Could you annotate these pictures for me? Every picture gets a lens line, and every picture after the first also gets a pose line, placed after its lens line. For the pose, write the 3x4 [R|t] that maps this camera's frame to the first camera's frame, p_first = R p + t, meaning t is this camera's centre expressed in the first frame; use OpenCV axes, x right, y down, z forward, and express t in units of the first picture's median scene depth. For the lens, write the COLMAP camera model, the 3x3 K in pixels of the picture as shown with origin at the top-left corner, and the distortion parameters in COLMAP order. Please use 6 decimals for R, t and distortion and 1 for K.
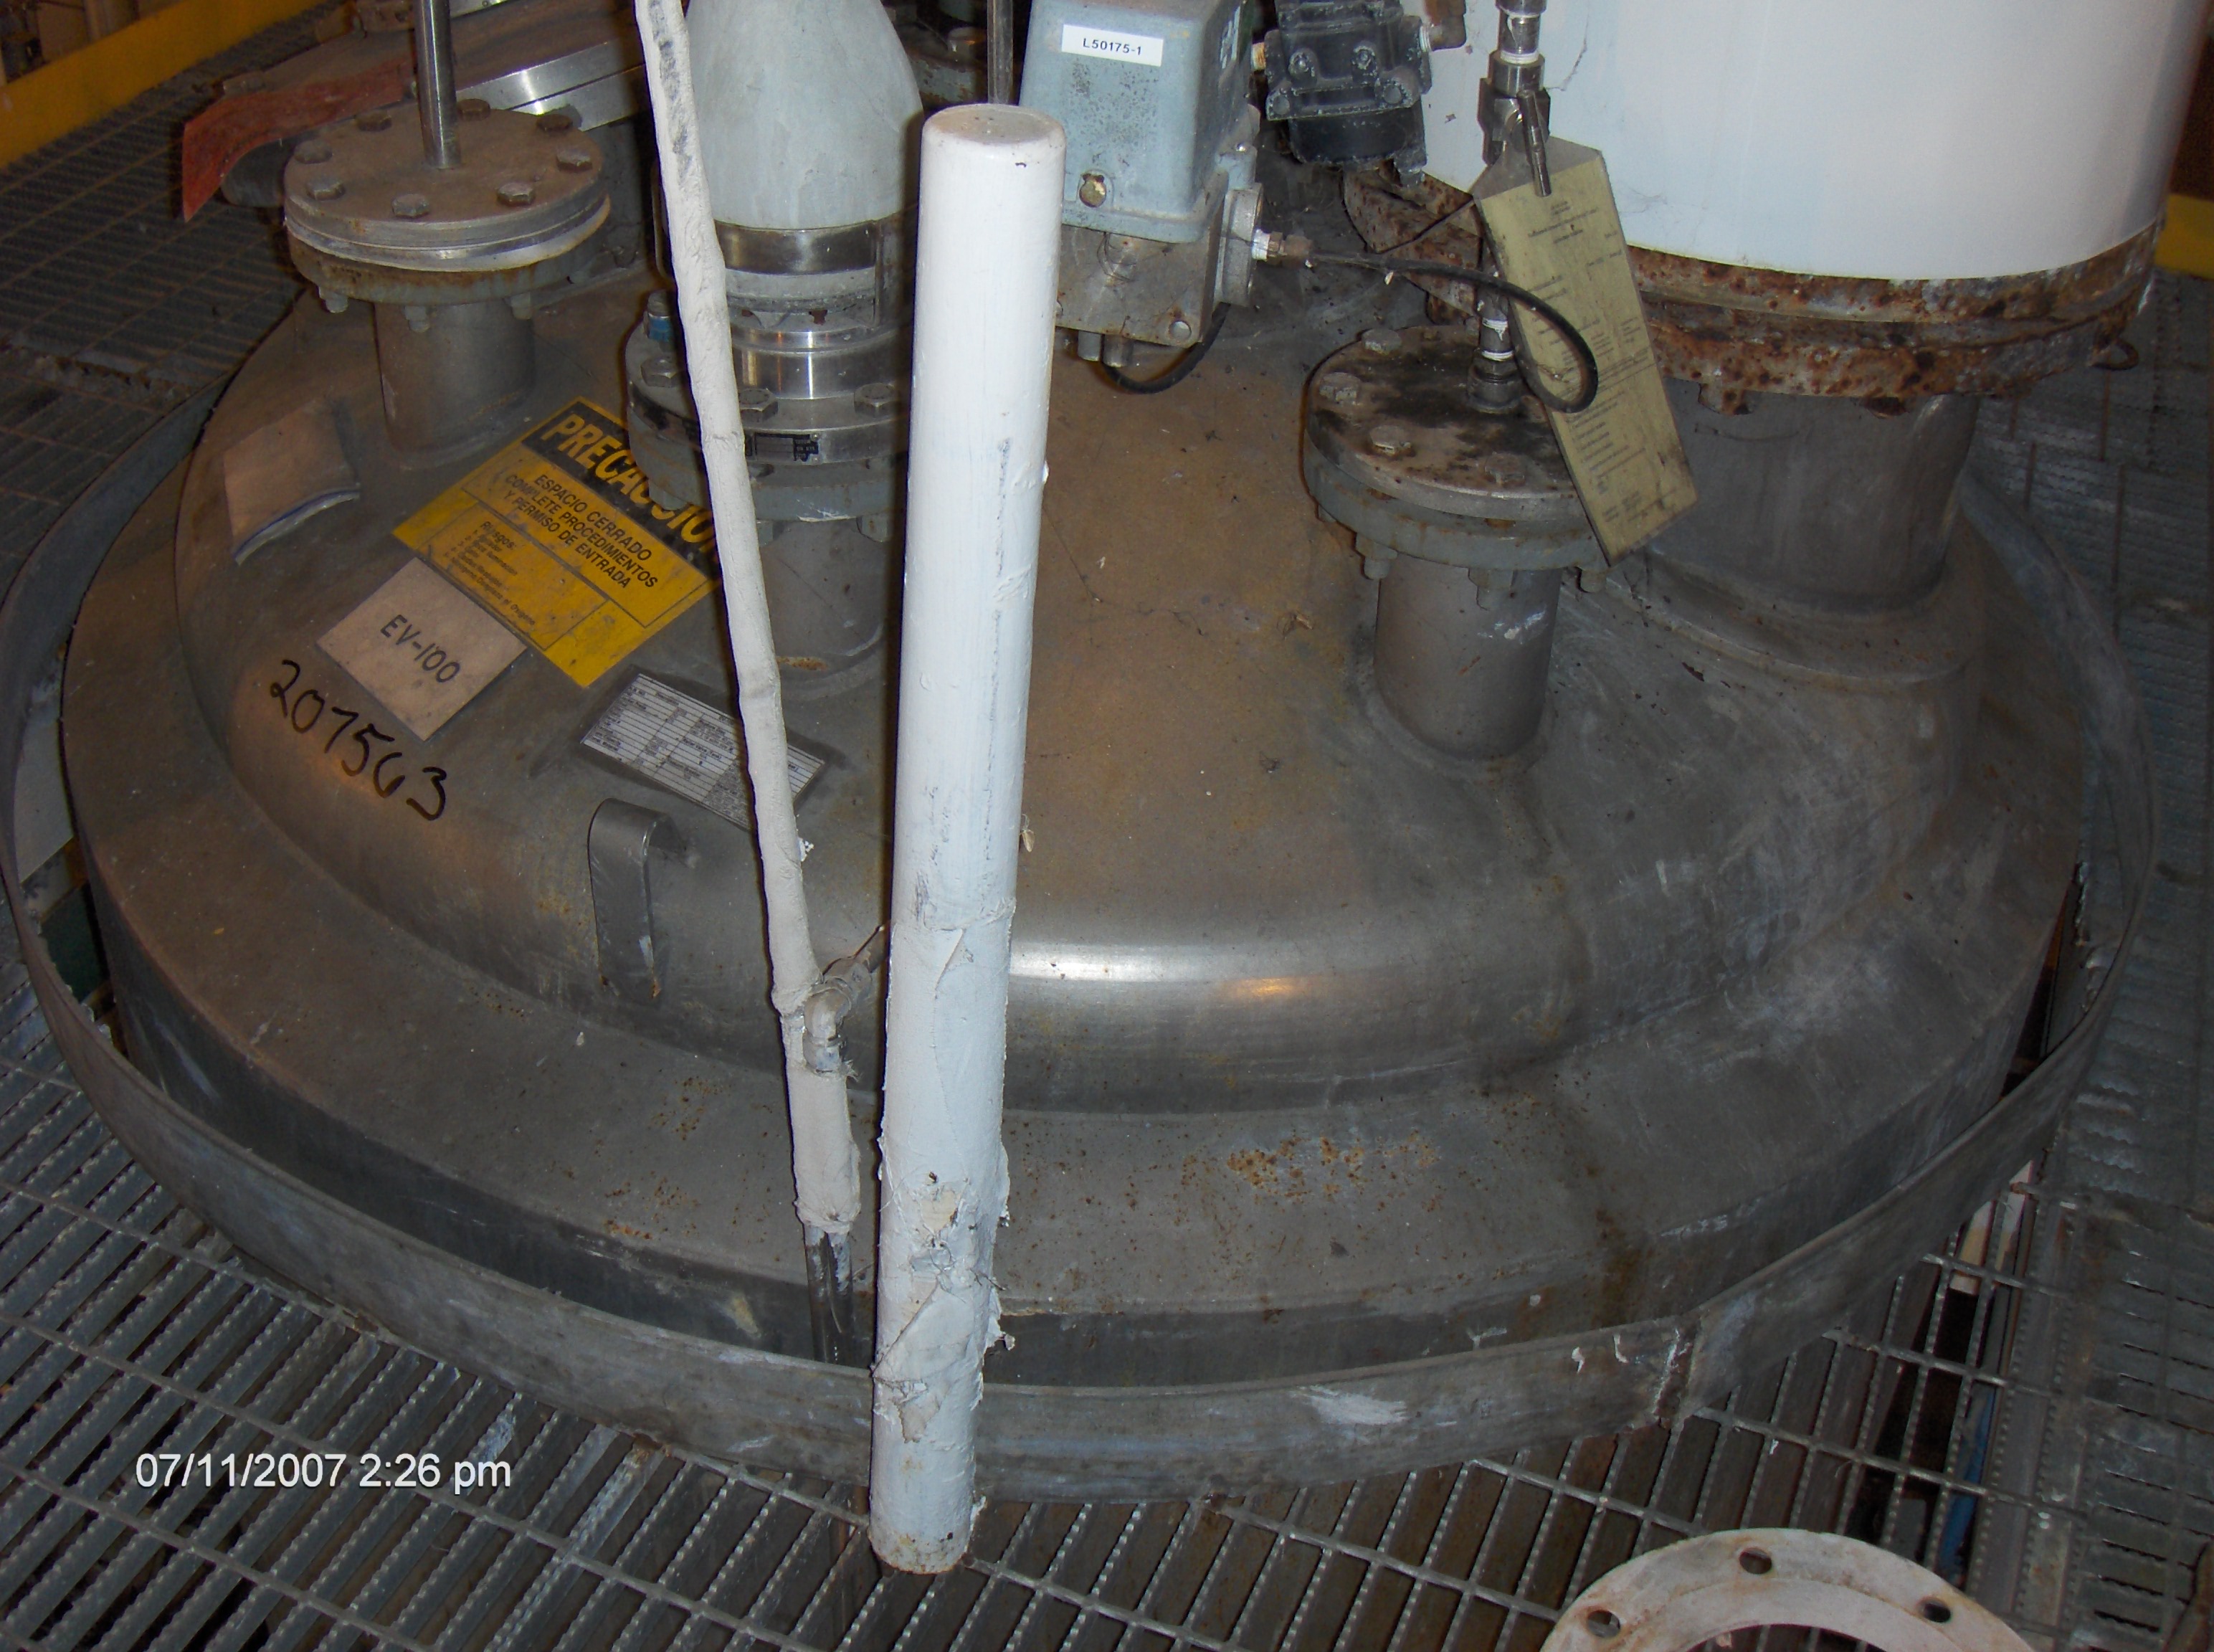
lens RADIAL K [[2610.8, 0, 1107.0], [0, 2610.8, 826.0], [0, 0, 1]] dist [-0.204825, 0.034279]
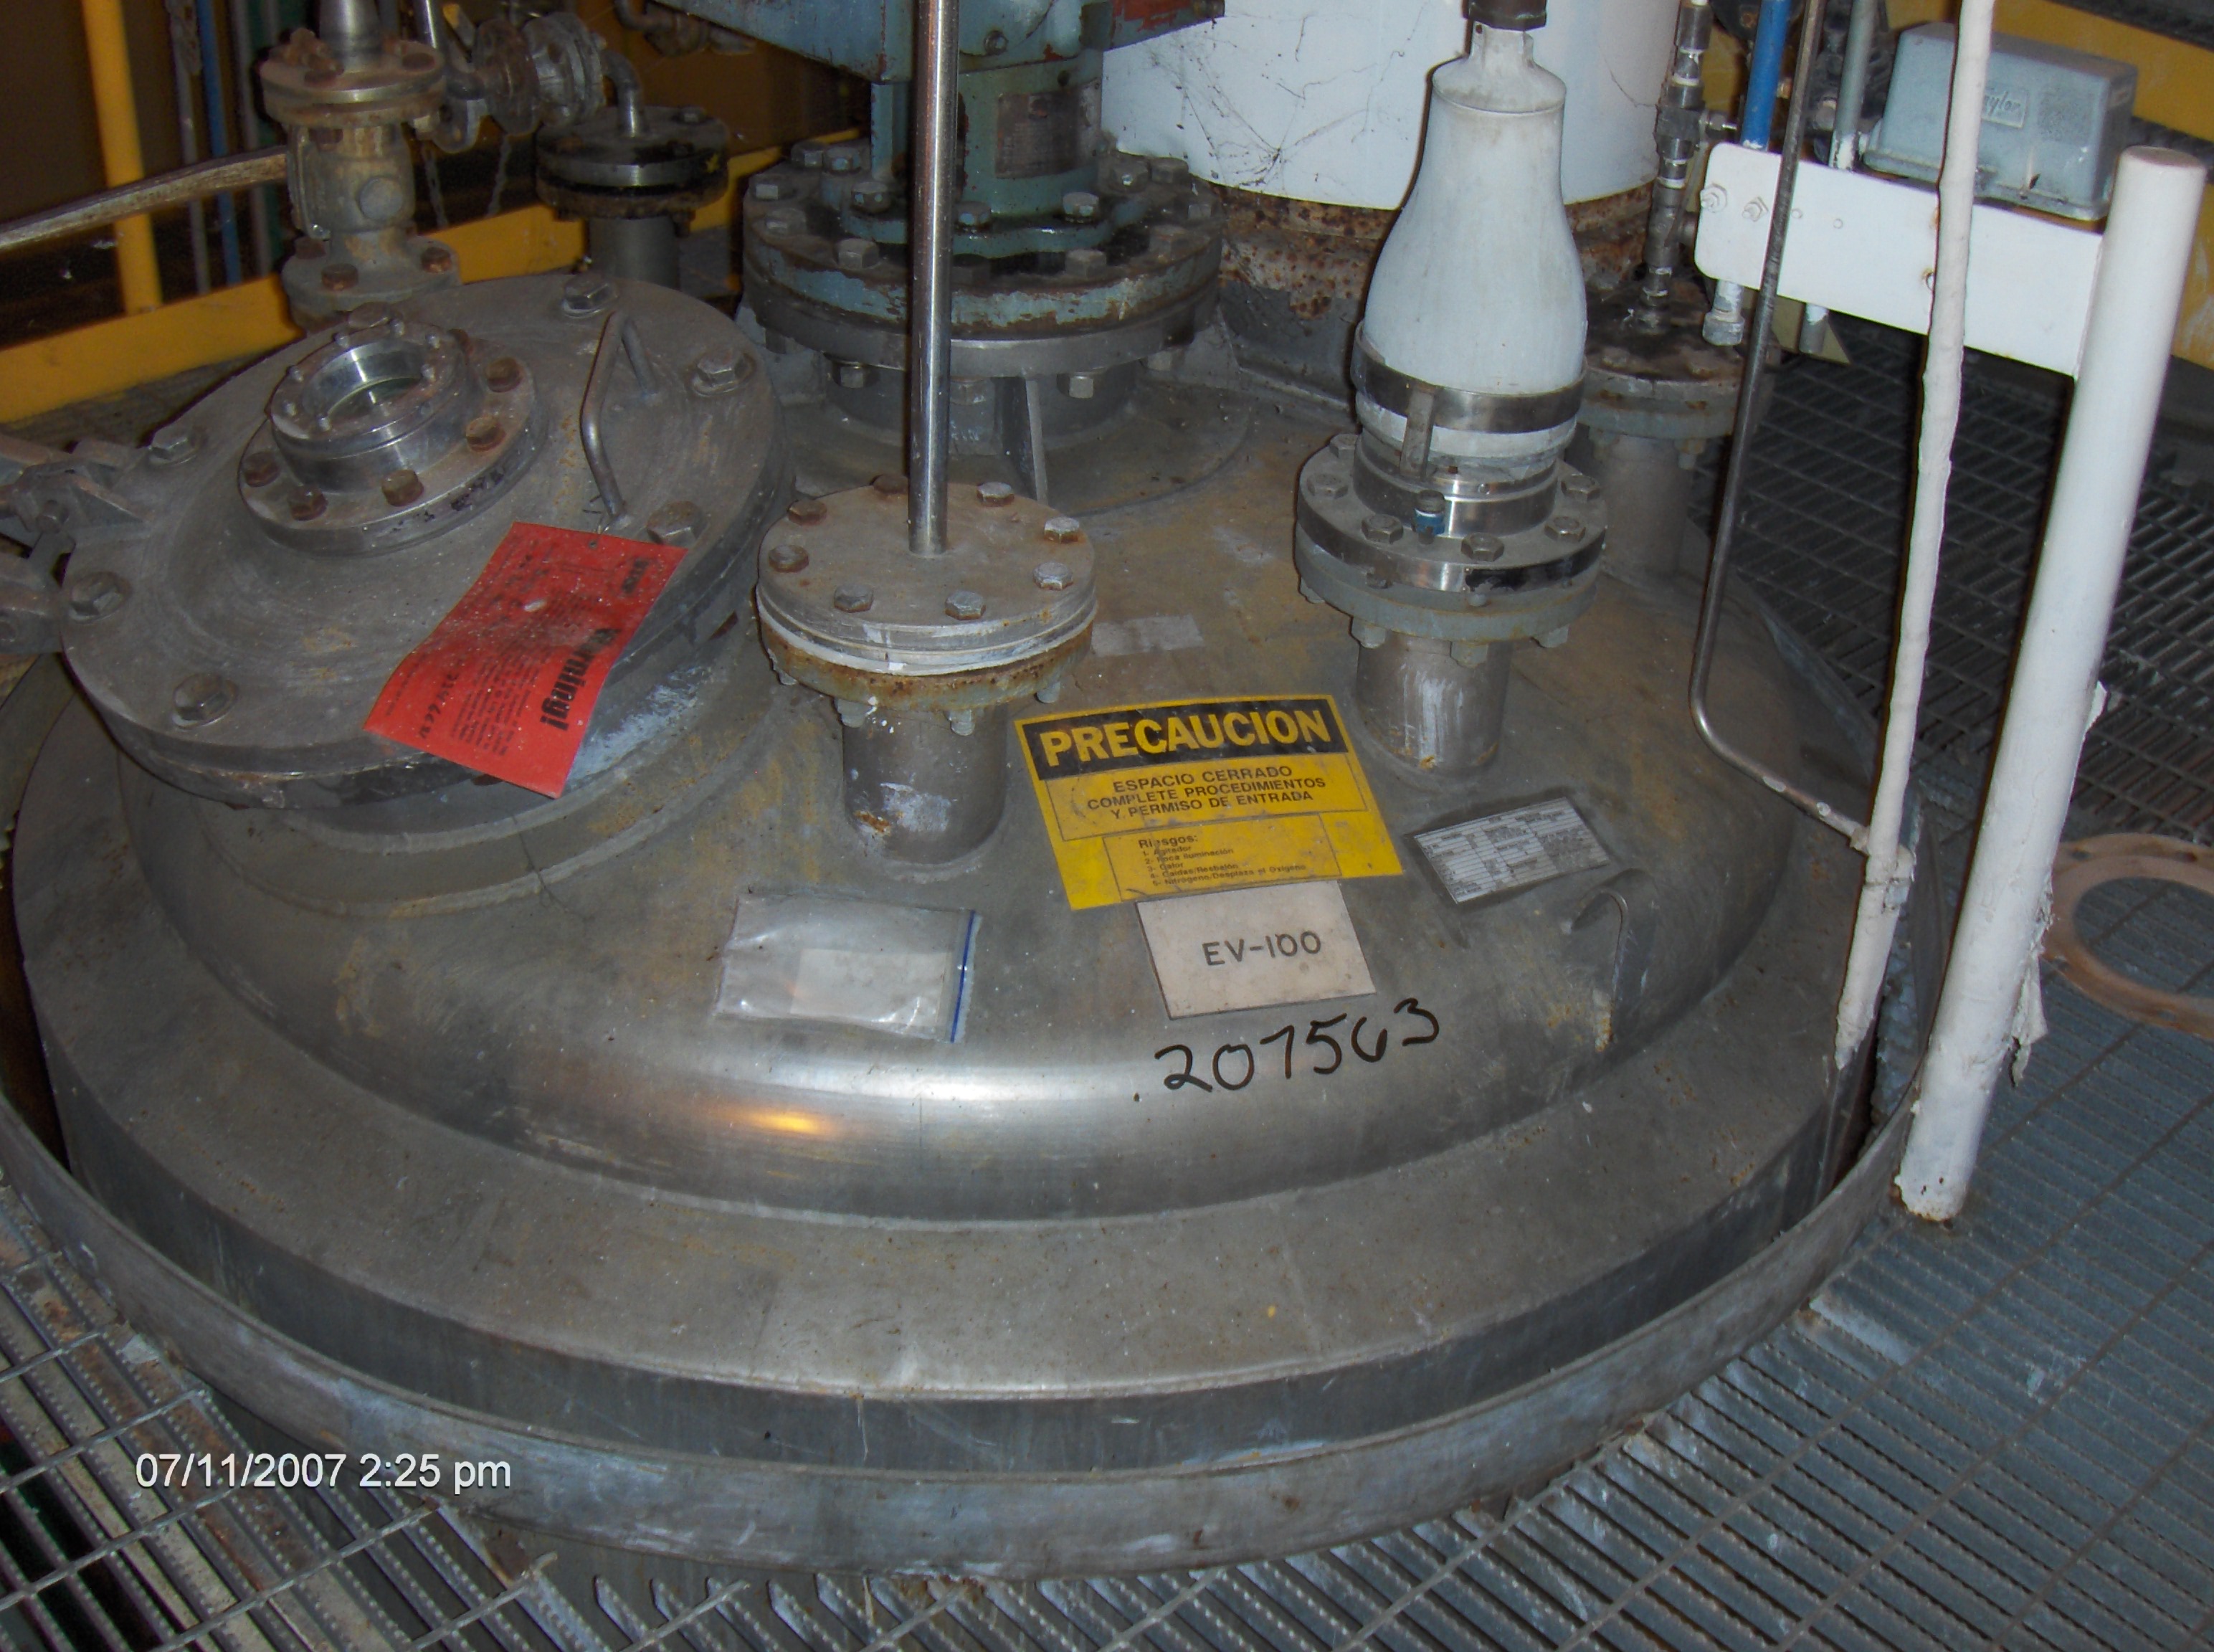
lens RADIAL K [[2610.8, 0, 1107.0], [0, 2610.8, 826.0], [0, 0, 1]] dist [-0.204825, 0.034279]
pose [[0.433855, -0.505928, 0.745524, -1.054781], [0.503023, 0.822503, 0.265435, -0.420348], [-0.747487, 0.259855, 0.611341, 0.400660]]
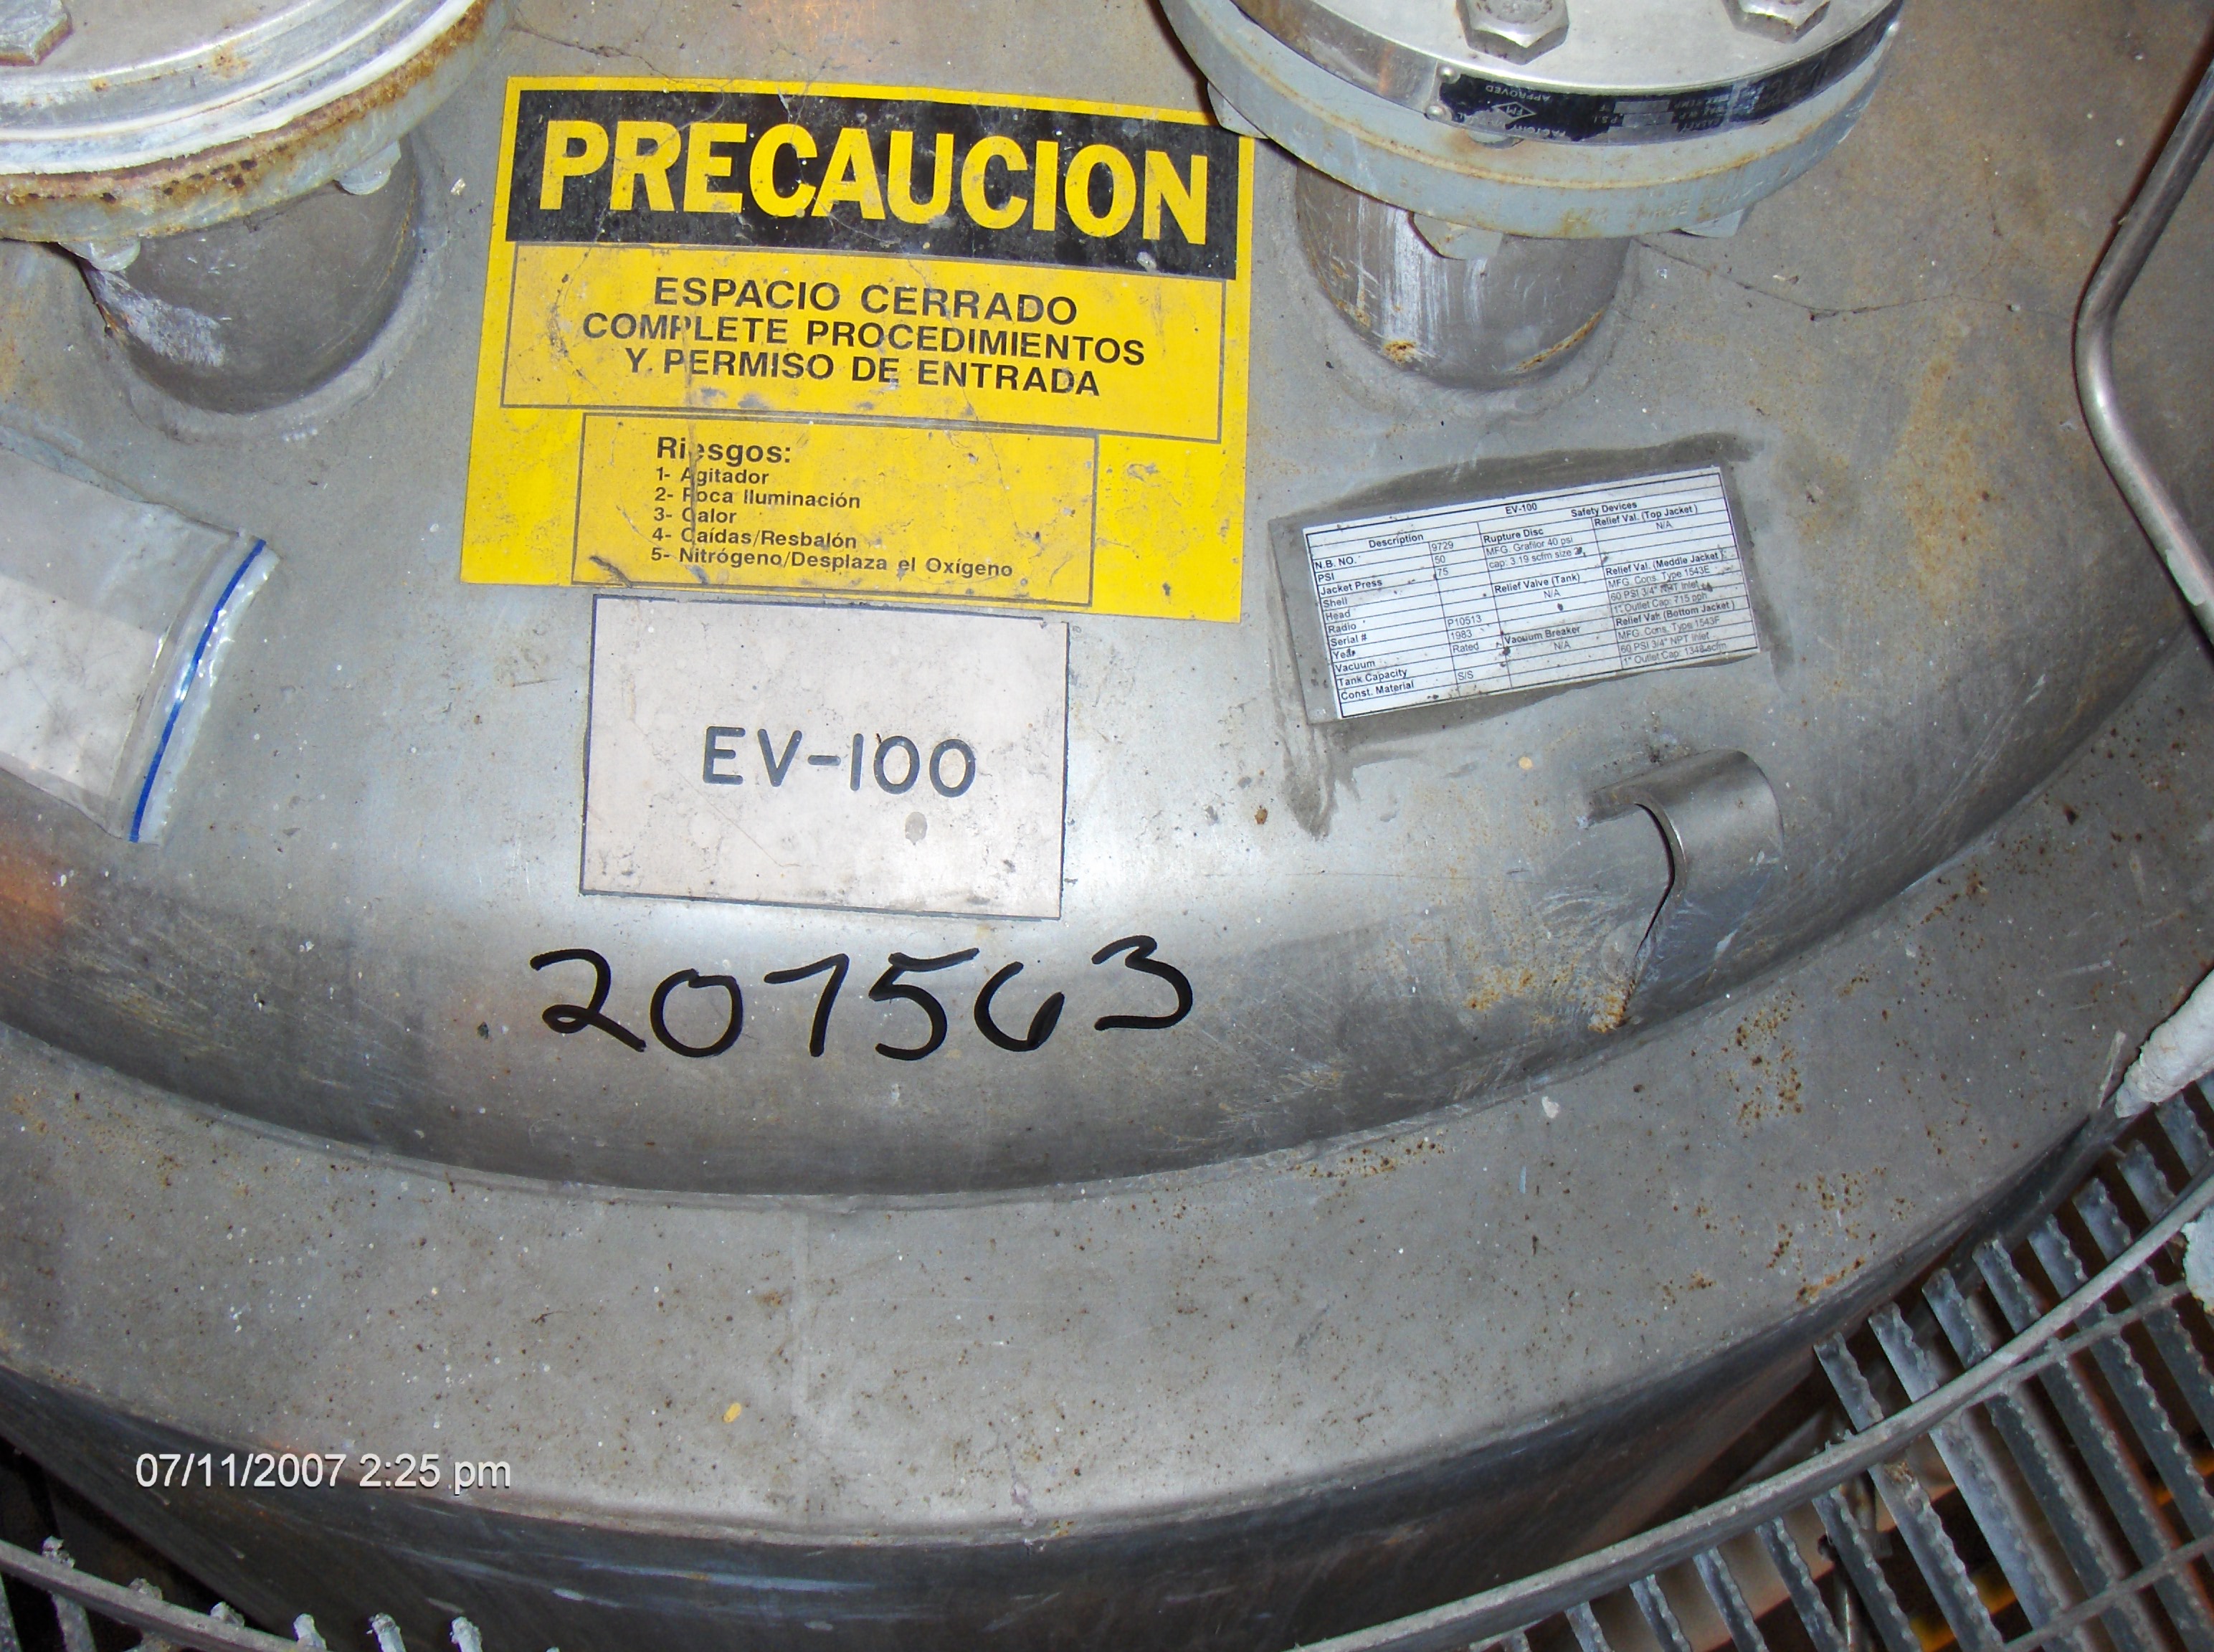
lens RADIAL K [[2610.8, 0, 1107.0], [0, 2610.8, 826.0], [0, 0, 1]] dist [-0.204825, 0.034279]
pose [[0.692789, -0.649531, 0.313292, -0.392004], [0.411084, 0.712649, 0.568456, -0.311373], [-0.592497, -0.265031, 0.760727, 0.614719]]
